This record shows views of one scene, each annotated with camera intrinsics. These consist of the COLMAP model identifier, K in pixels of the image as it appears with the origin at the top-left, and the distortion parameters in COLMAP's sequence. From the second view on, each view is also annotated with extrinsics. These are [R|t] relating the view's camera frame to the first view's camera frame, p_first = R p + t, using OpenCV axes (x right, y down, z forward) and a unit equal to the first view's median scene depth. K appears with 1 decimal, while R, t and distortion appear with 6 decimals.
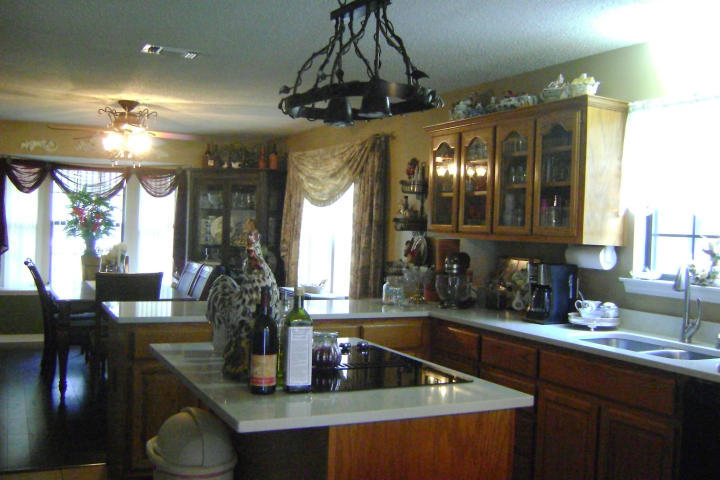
lens RADIAL K [[743.0, 0, 360.6], [0, 743.0, 239.1], [0, 0, 1]] dist [-0.125796, 0.000000]
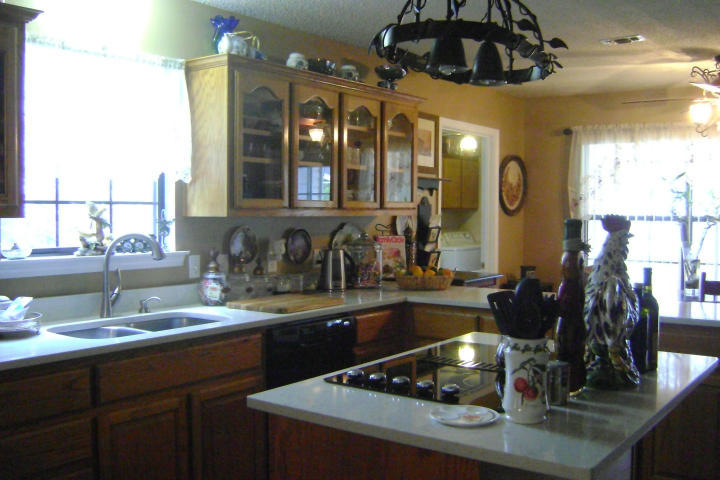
lens RADIAL K [[743.0, 0, 360.7], [0, 743.0, 239.8], [0, 0, 1]] dist [-0.125796, 0.000000]
pose [[-0.455864, -0.077331, 0.886684, -0.257287], [-0.009830, 0.996595, 0.081863, -0.017842], [-0.889995, 0.028602, -0.455072, 0.556593]]
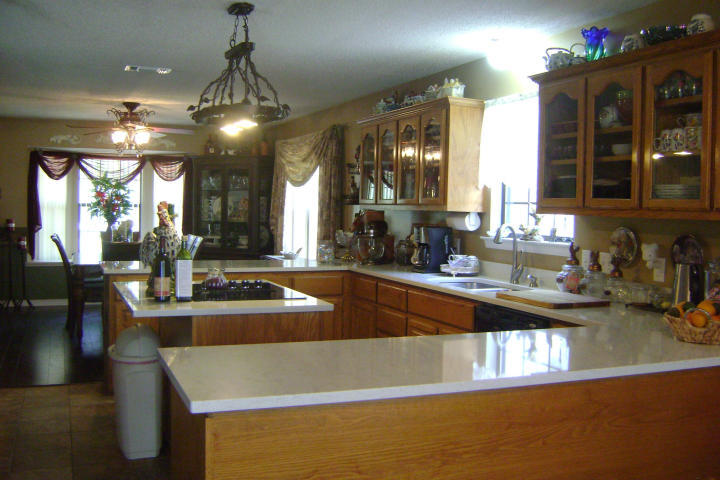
lens RADIAL K [[743.0, 0, 362.2], [0, 743.0, 235.1], [0, 0, 1]] dist [-0.125796, 0.000000]
pose [[0.998096, -0.013055, -0.060287, 0.124678], [0.014294, 0.999695, 0.020156, 0.011554], [0.060005, -0.020979, 0.997978, -0.179279]]
